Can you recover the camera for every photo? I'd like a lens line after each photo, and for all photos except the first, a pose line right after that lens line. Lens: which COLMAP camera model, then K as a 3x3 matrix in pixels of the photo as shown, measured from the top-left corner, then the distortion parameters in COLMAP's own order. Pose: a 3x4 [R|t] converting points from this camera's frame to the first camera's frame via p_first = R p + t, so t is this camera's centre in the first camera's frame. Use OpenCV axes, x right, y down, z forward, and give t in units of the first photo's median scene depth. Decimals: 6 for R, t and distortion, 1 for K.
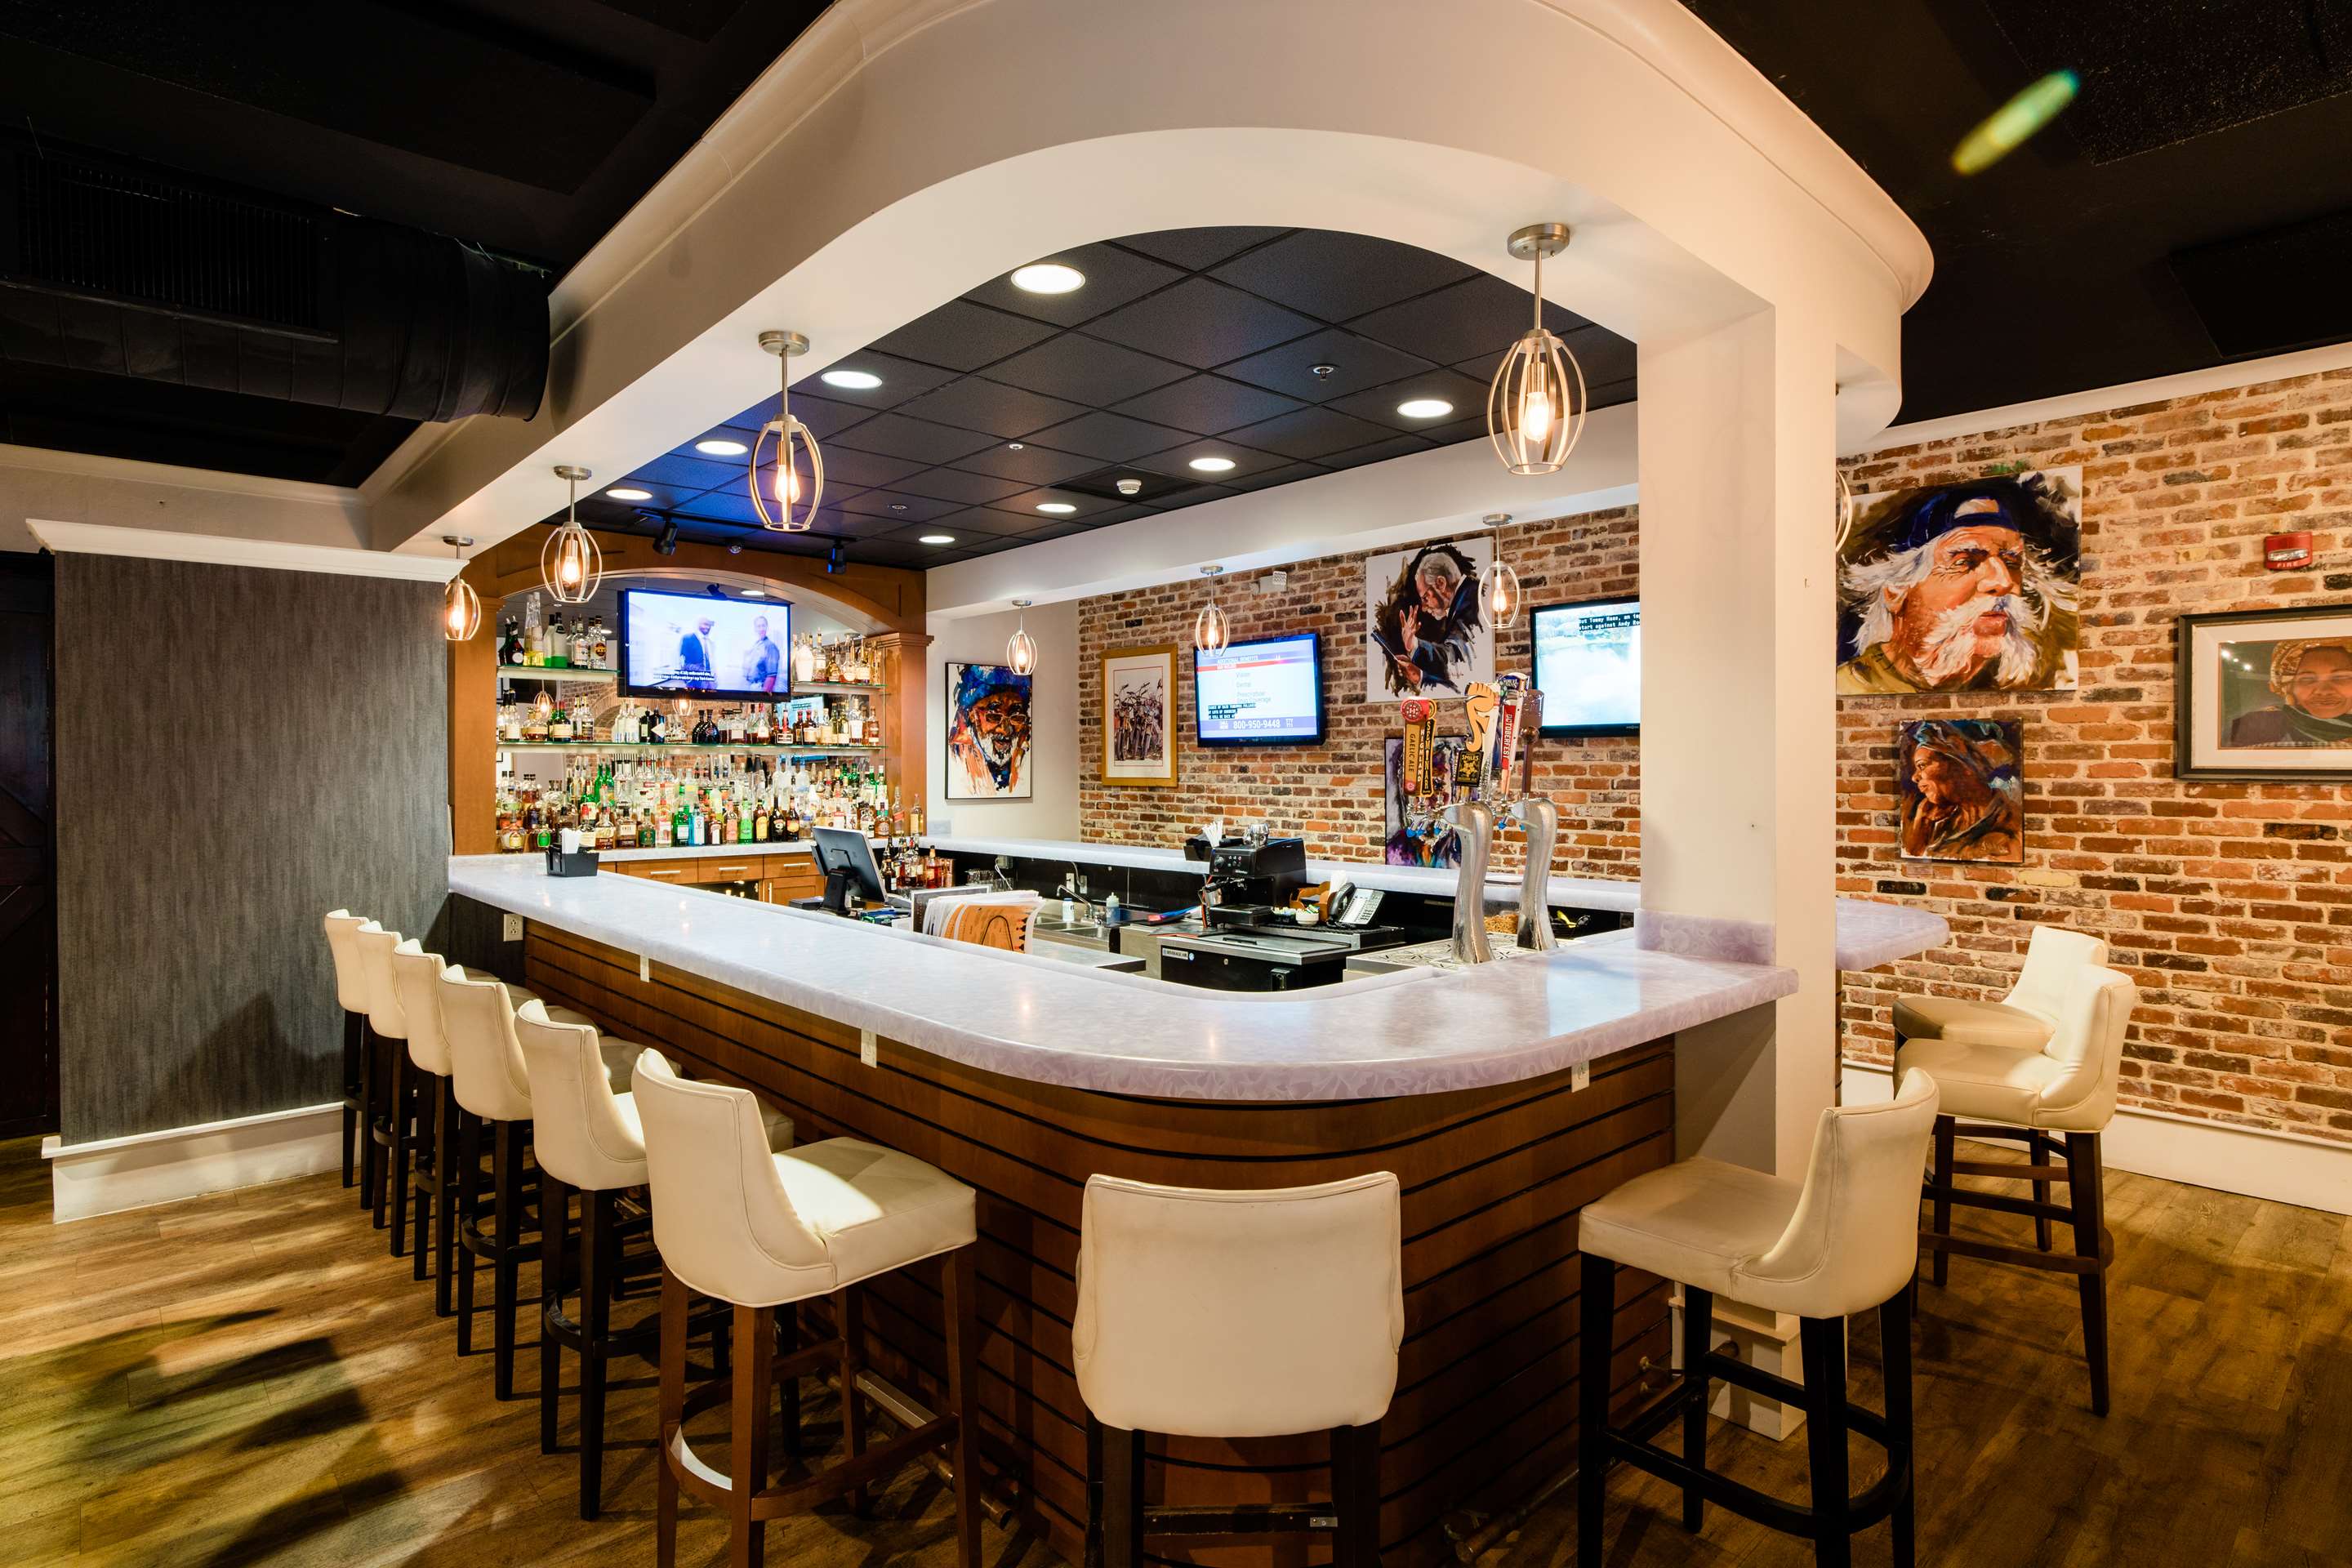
lens RADIAL K [[1219.7, 0, 1170.0], [0, 1219.7, 777.6], [0, 0, 1]] dist [0.000319, -0.001025]
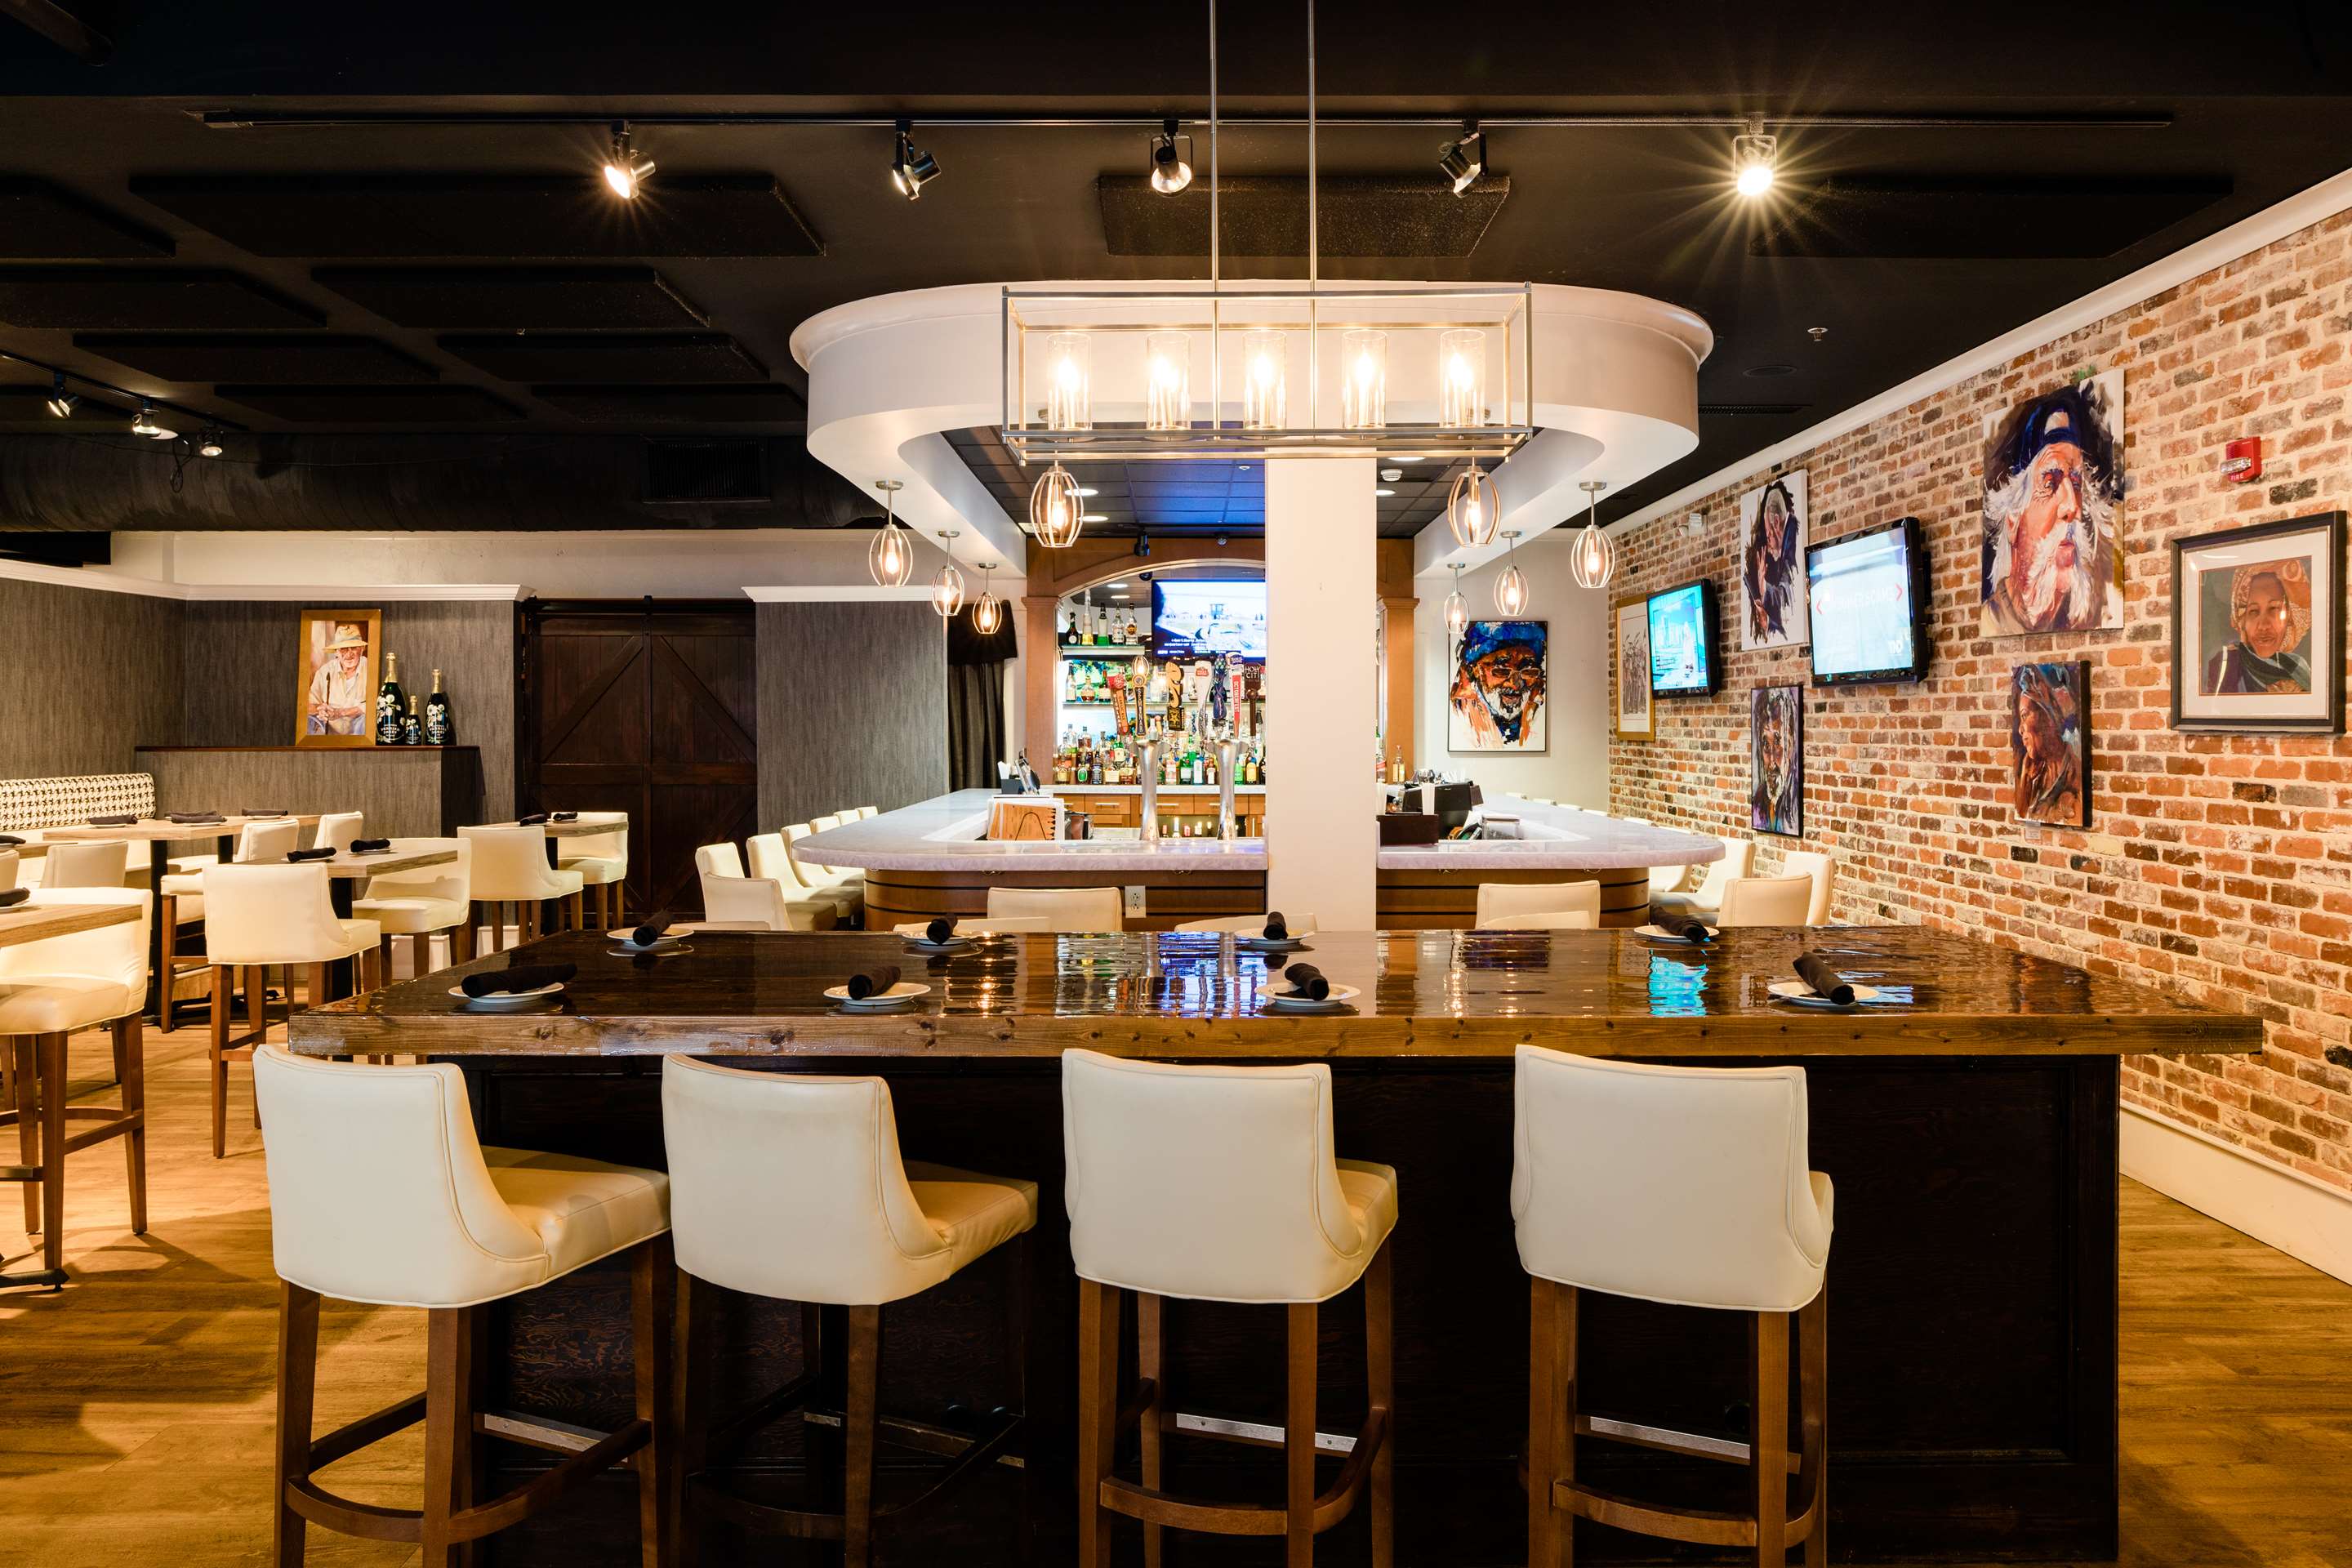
lens RADIAL K [[1555.9, 0, 1180.8], [0, 1555.9, 766.4], [0, 0, 1]] dist [0.004696, 0.004656]
pose [[0.742115, 0.018137, -0.670028, 0.981587], [-0.005689, 0.999768, 0.020761, 0.007158], [0.670249, -0.011595, 0.742046, -0.267658]]
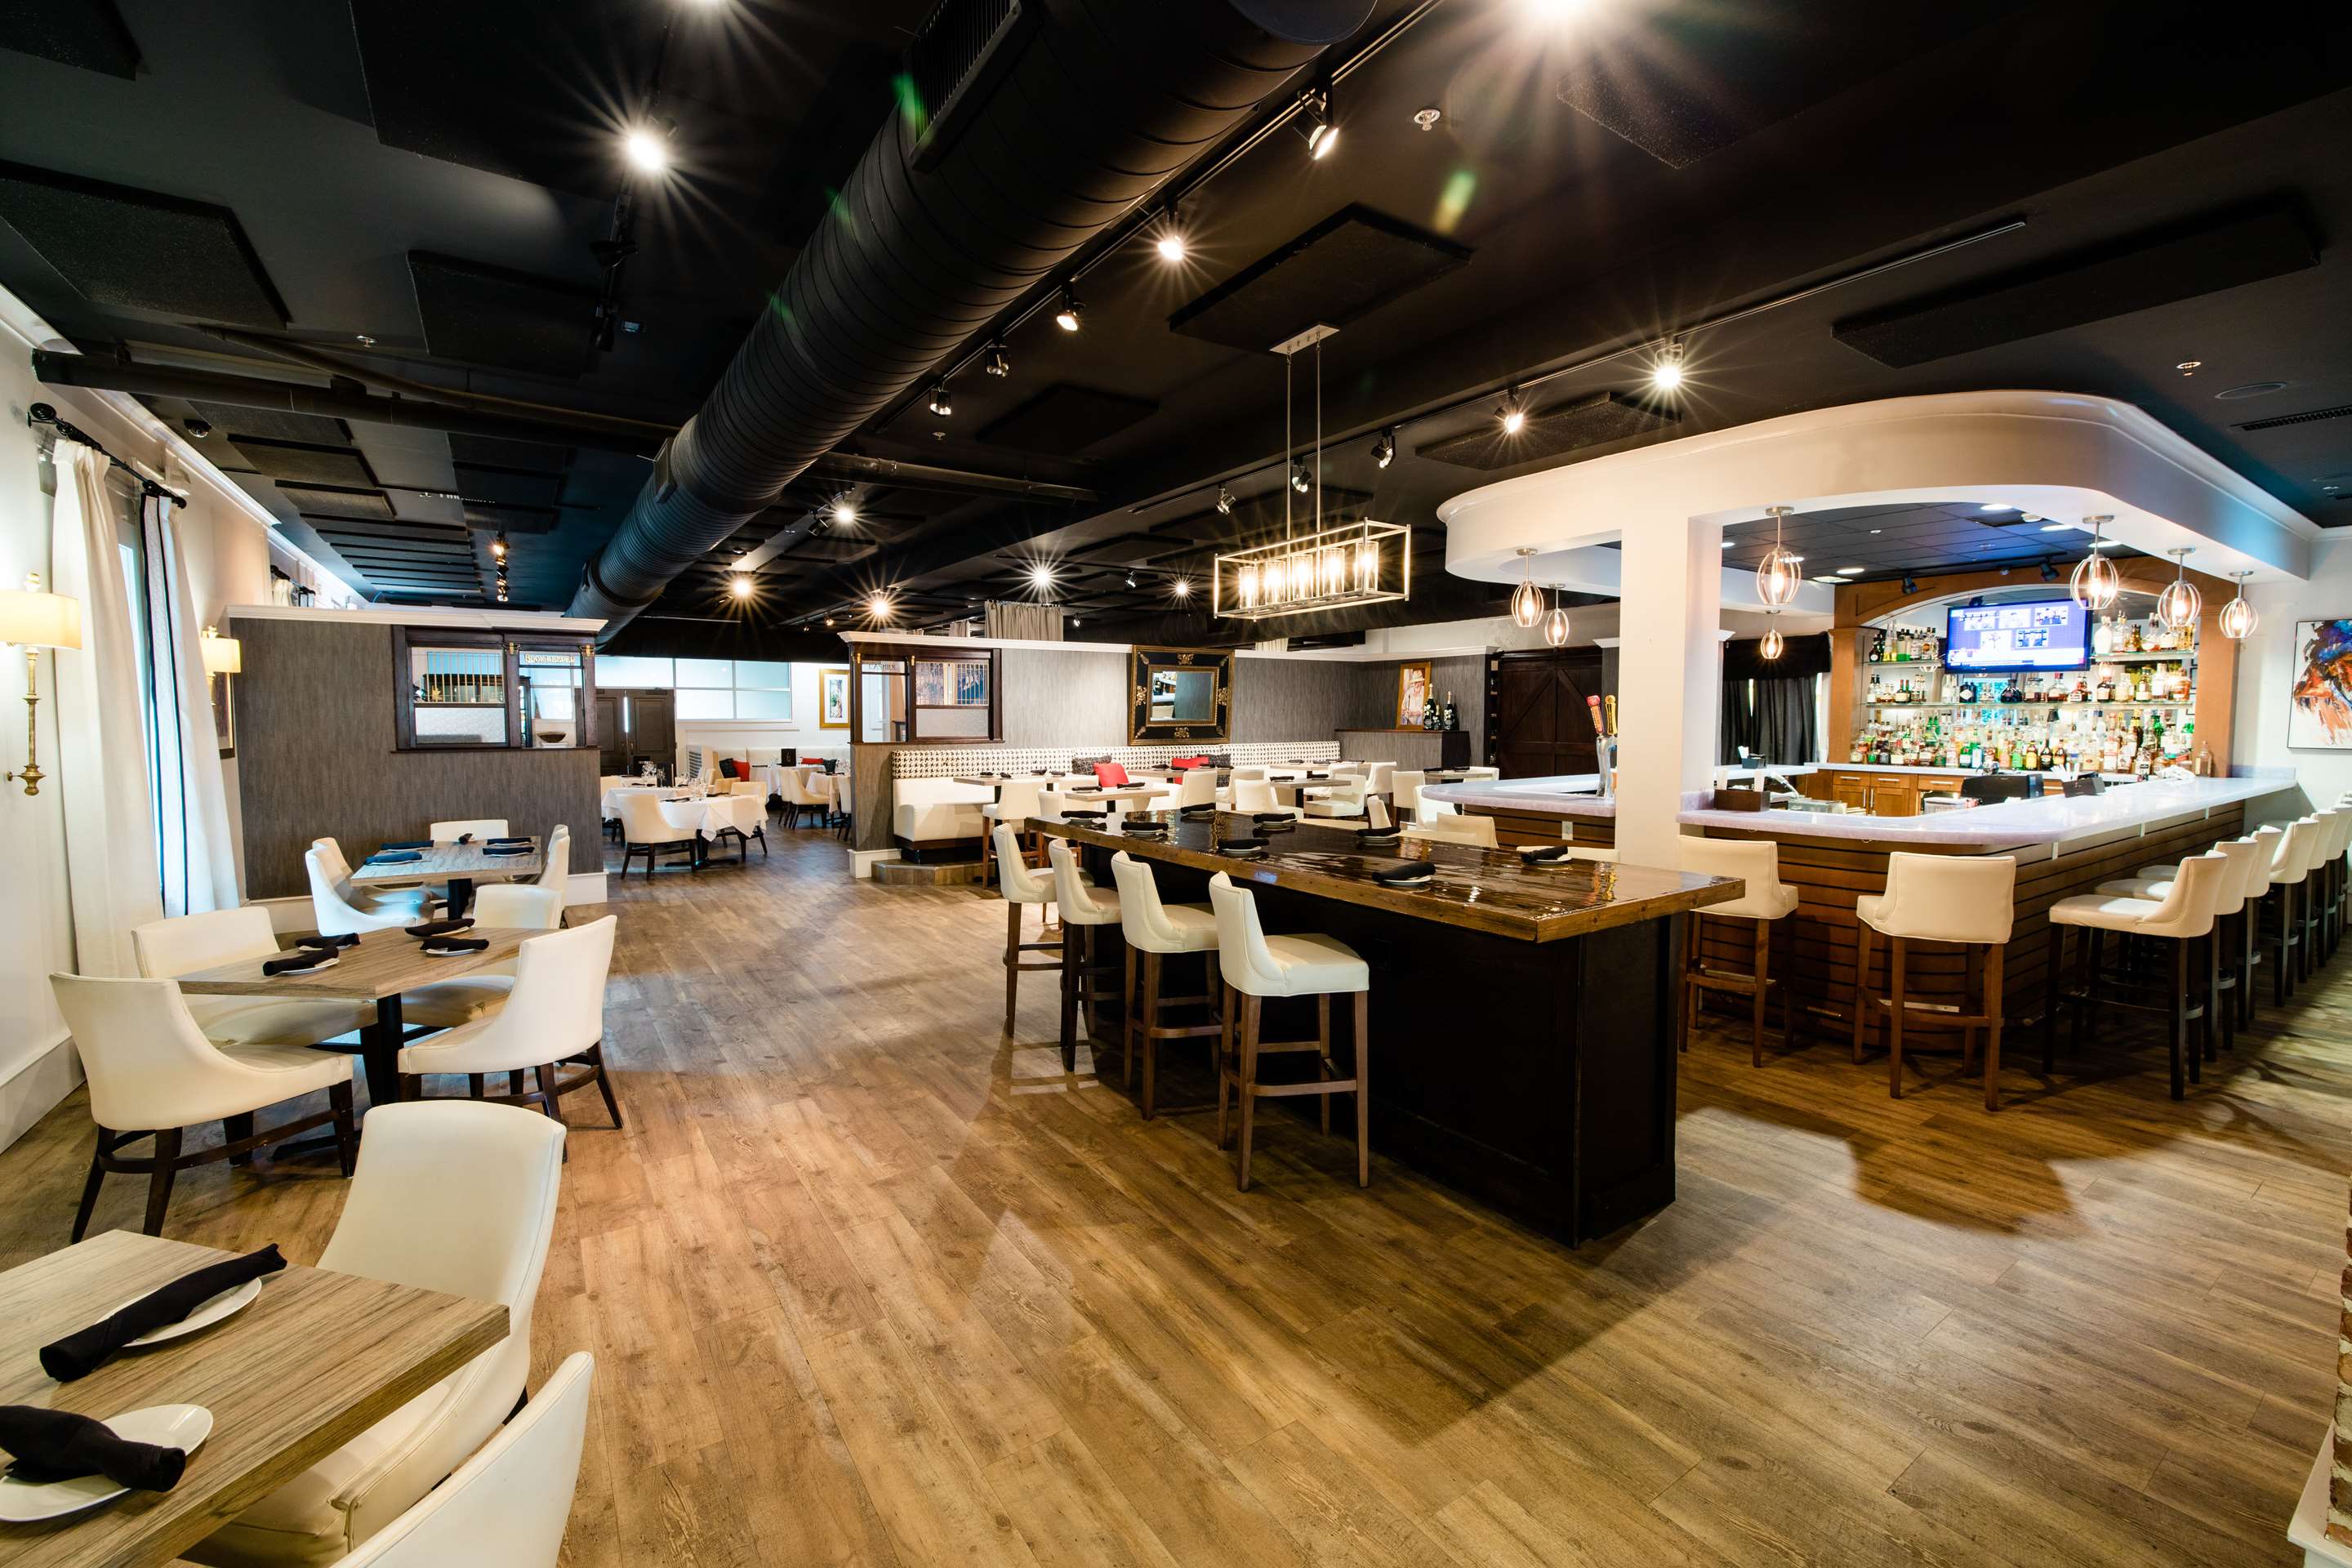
lens RADIAL K [[978.6, 0, 1179.4], [0, 978.6, 774.6], [0, 0, 1]] dist [-0.002597, -0.000215]
pose [[-0.133454, 0.062377, -0.989090, 1.469112], [-0.005699, 0.997952, 0.063705, -0.015156], [0.991039, 0.014138, -0.132825, 0.240204]]
